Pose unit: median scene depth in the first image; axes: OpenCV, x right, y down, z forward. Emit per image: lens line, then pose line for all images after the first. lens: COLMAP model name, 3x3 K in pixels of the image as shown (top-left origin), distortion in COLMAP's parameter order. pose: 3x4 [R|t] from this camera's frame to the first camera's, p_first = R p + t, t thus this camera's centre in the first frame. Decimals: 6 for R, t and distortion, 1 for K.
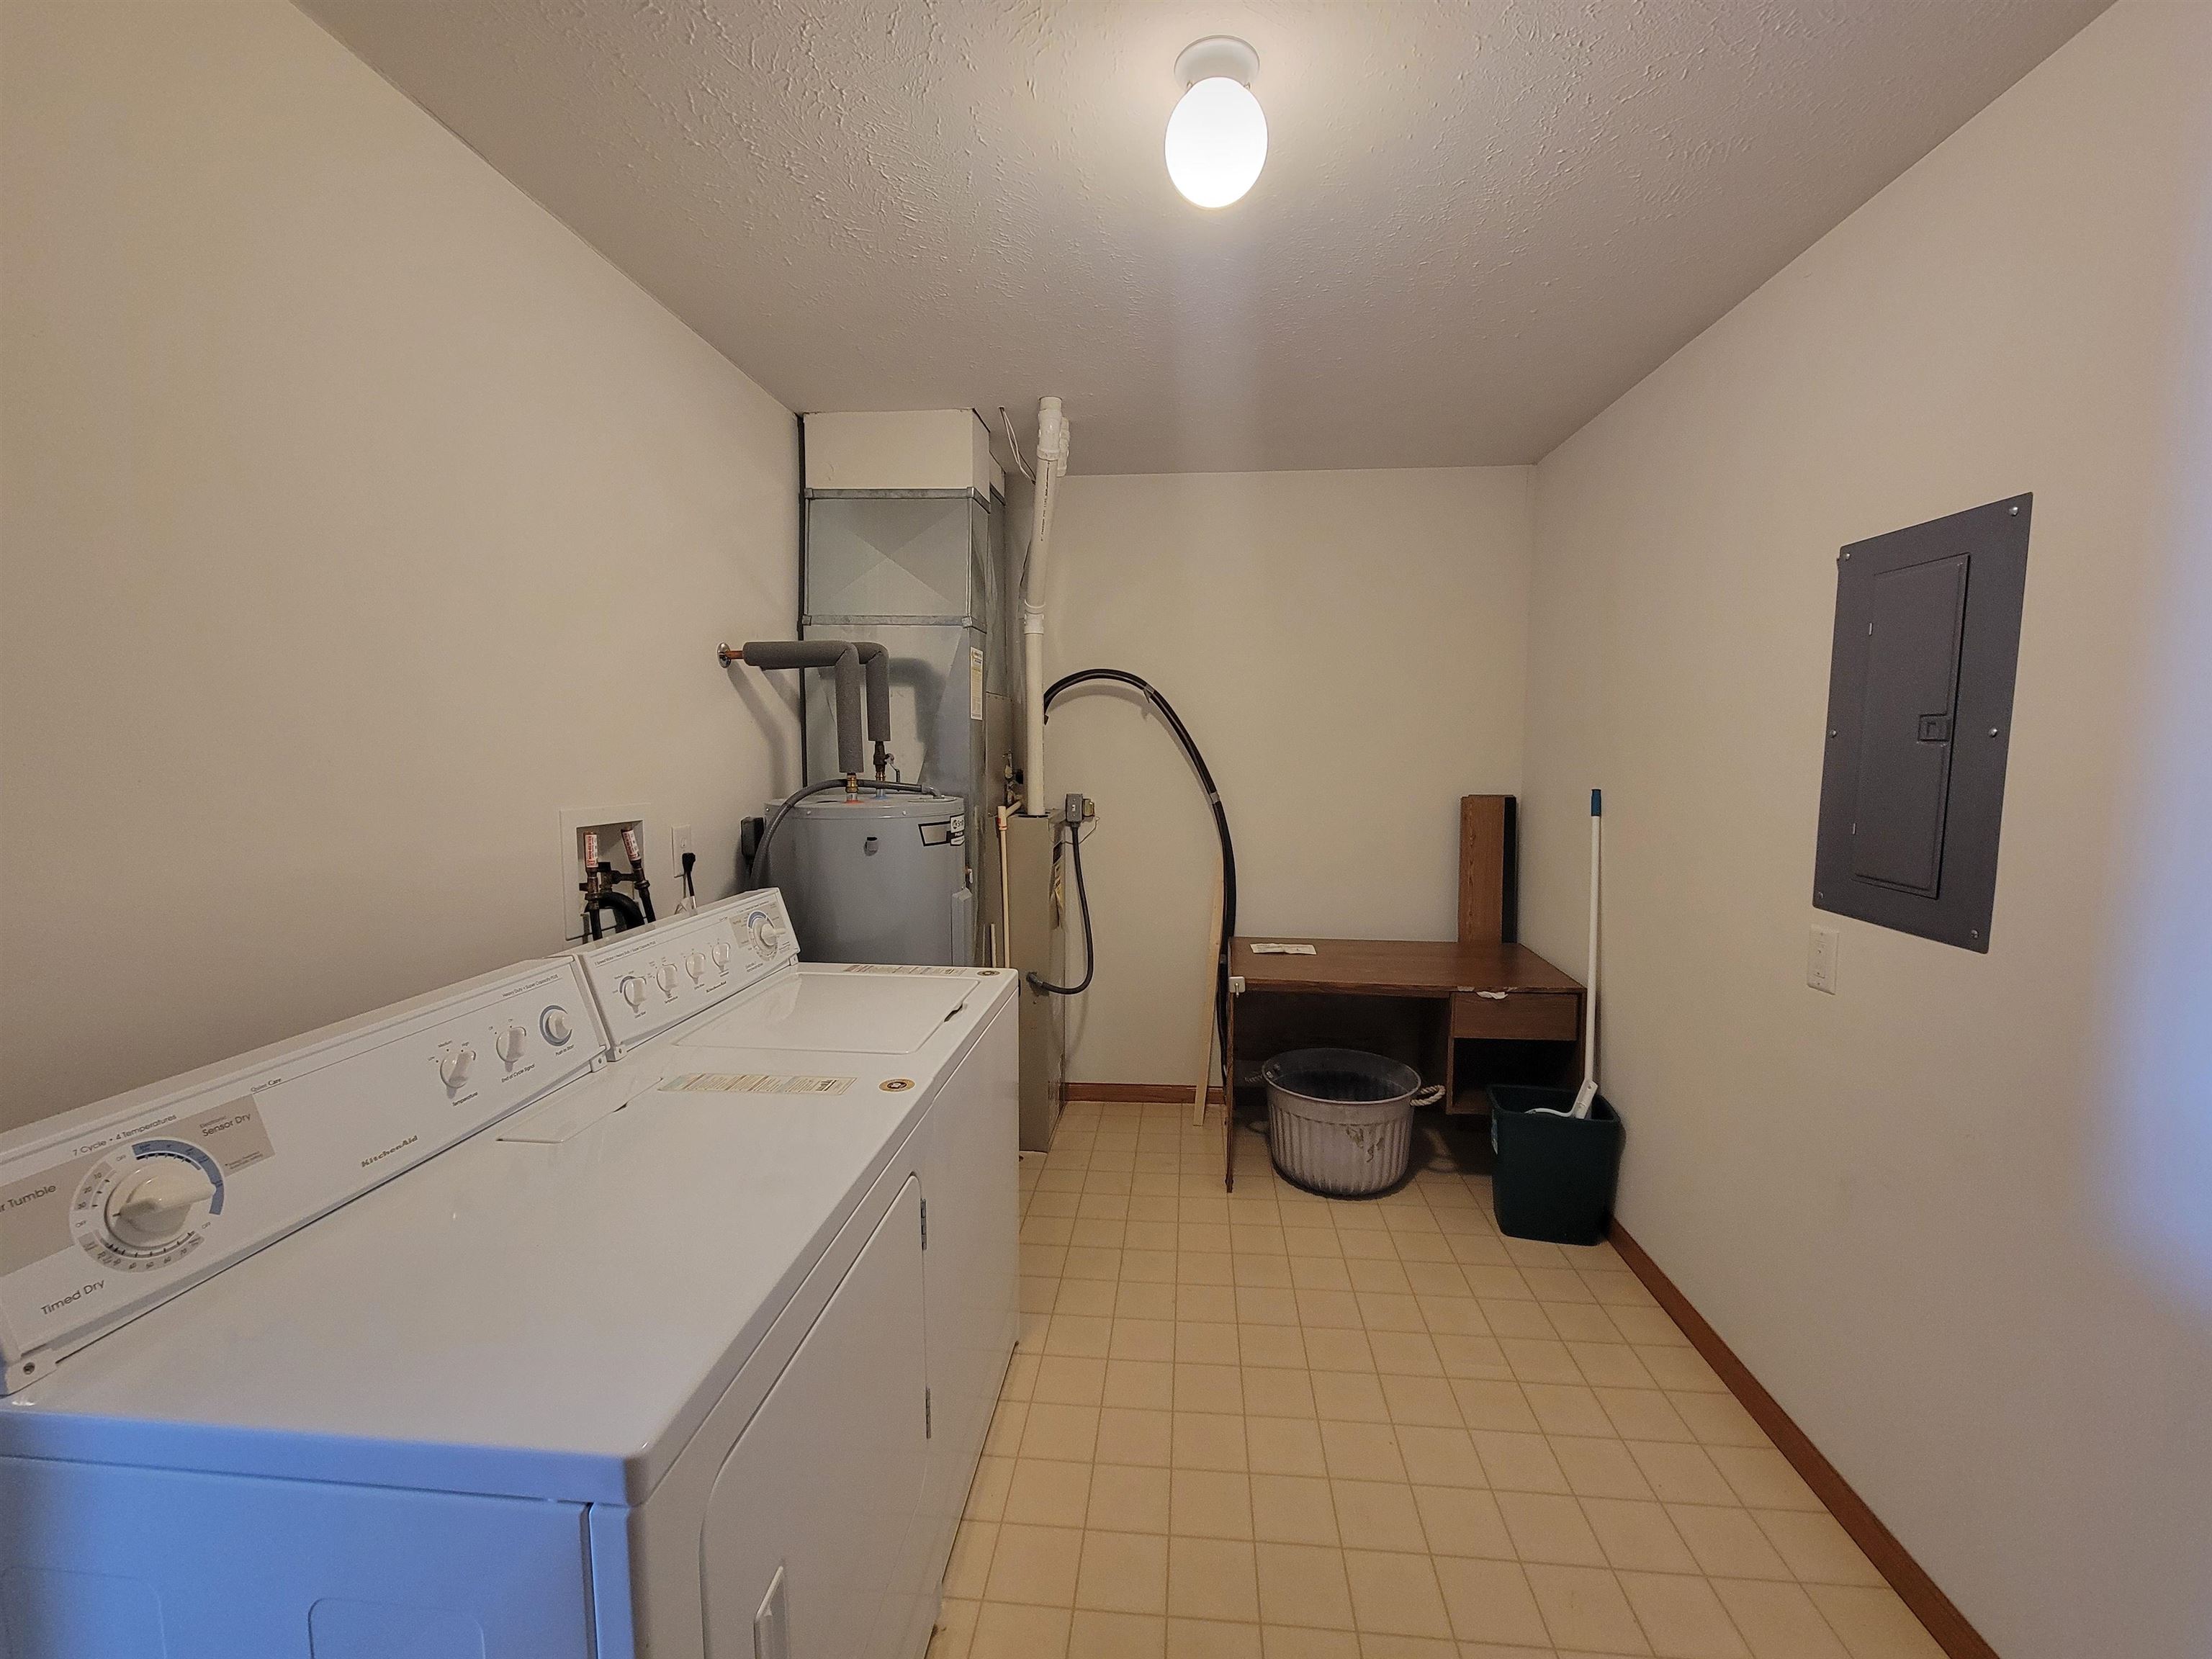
lens RADIAL K [[891.5, 0, 1113.6], [0, 891.5, 825.5], [0, 0, 1]] dist [-0.001933, -0.000380]
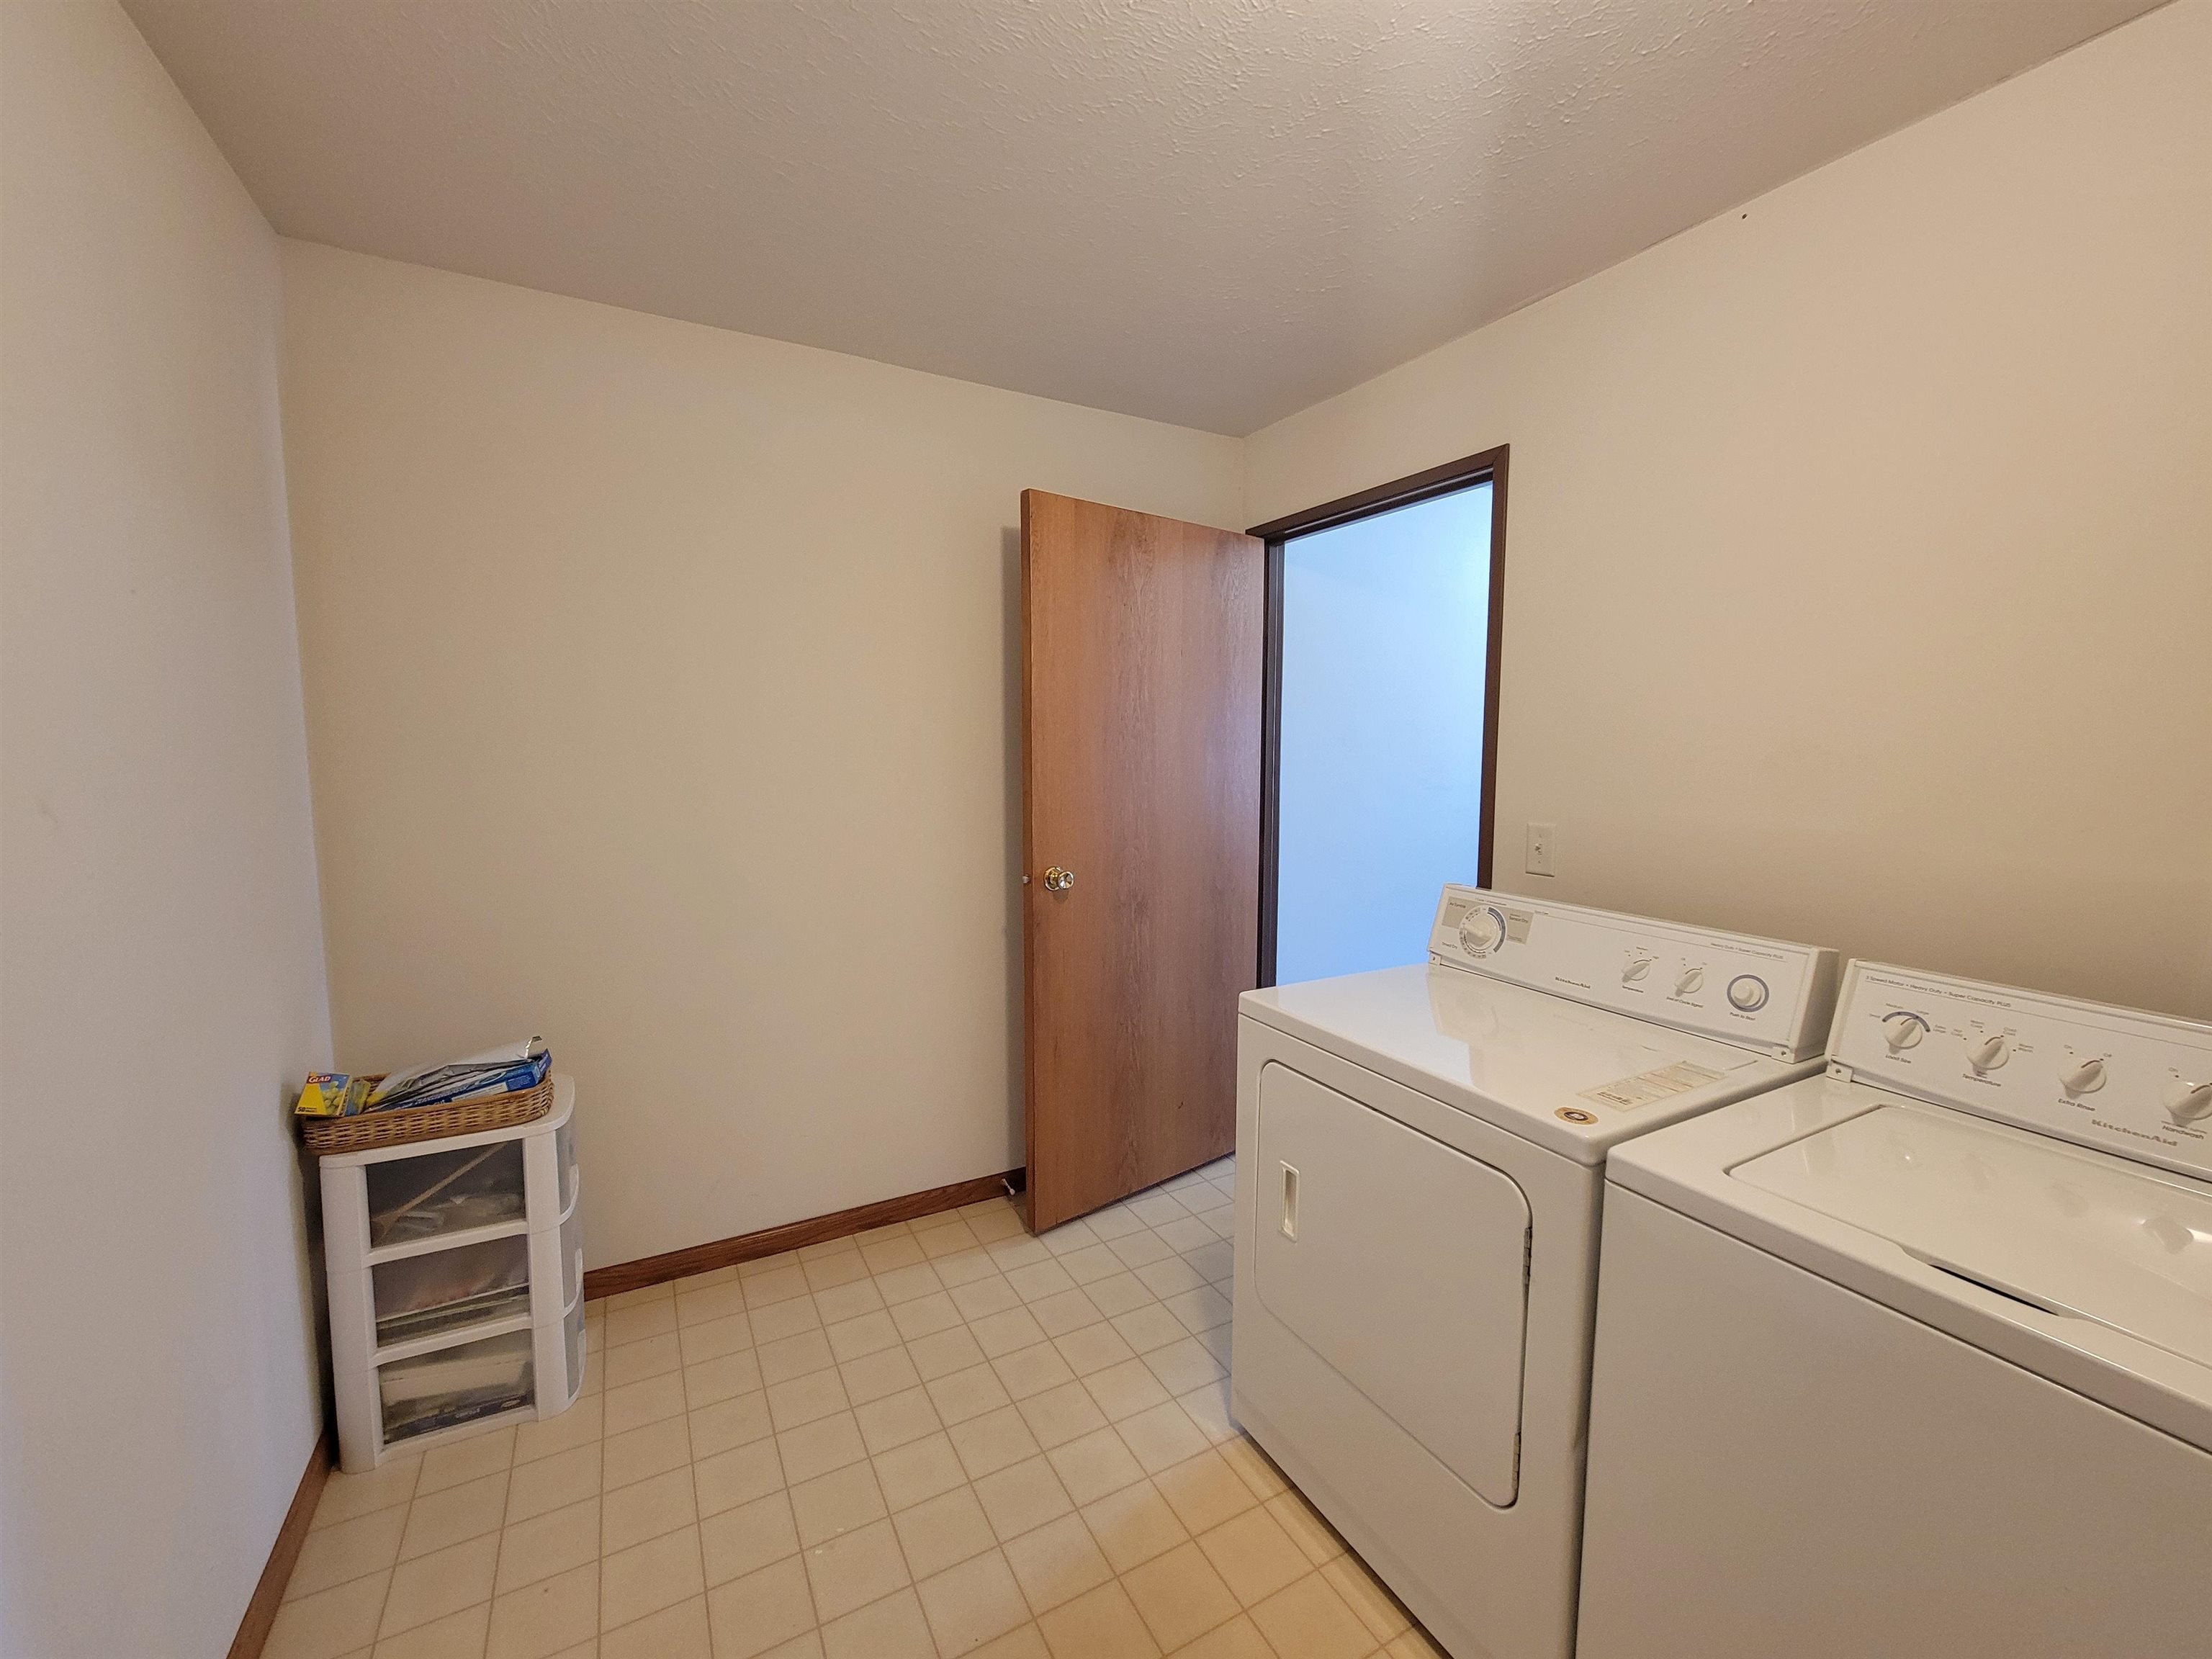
lens RADIAL K [[891.5, 0, 1106.3], [0, 891.5, 824.5], [0, 0, 1]] dist [-0.001933, -0.000380]
pose [[-0.831329, 0.049452, -0.553576, 0.201463], [-0.057590, 0.983007, 0.174299, -0.040572], [0.552789, 0.176781, -0.814354, 0.449564]]
